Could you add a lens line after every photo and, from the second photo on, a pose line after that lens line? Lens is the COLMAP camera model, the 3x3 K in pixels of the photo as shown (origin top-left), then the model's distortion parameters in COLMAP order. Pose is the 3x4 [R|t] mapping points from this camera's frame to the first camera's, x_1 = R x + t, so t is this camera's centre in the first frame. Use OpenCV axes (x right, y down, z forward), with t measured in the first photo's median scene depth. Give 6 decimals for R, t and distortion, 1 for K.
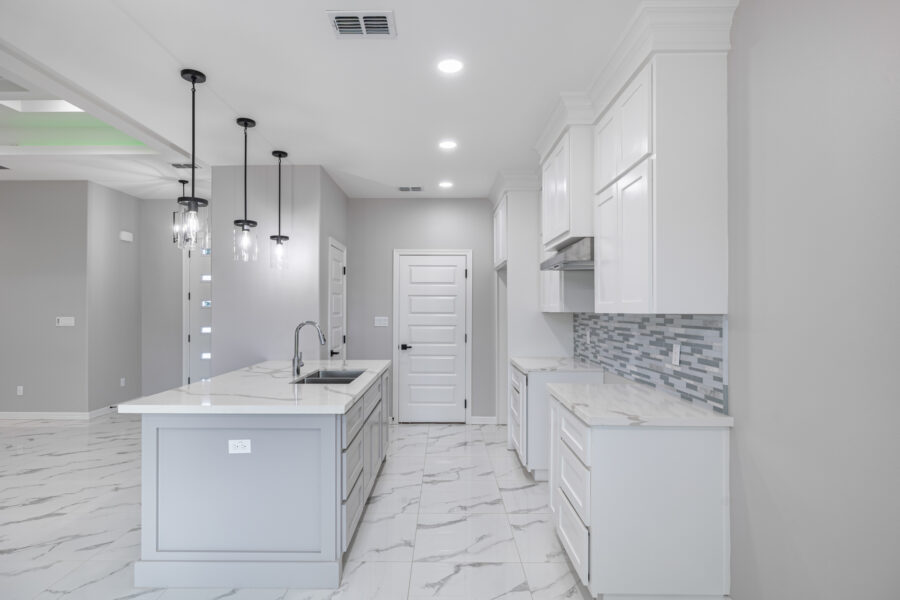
lens RADIAL K [[455.6, 0, 447.3], [0, 455.6, 297.2], [0, 0, 1]] dist [0.001220, 0.000150]
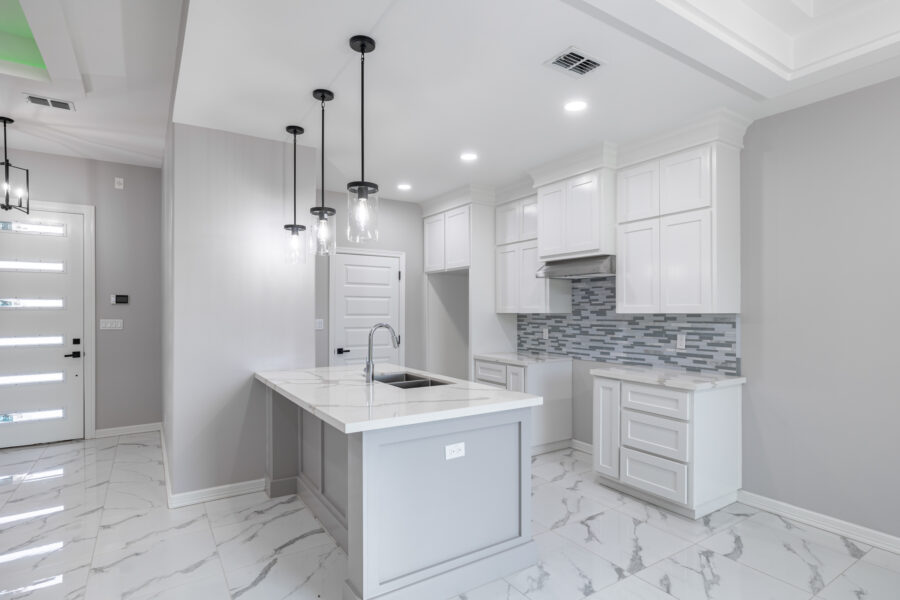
lens RADIAL K [[464.7, 0, 450.0], [0, 464.7, 300.0], [0, 0, 1]] dist [-0.001958, -0.000215]
pose [[0.836524, 0.012707, 0.547783, -0.889693], [-0.013785, 0.999903, -0.002143, 0.005986], [-0.547757, -0.005759, 0.836618, 0.154138]]
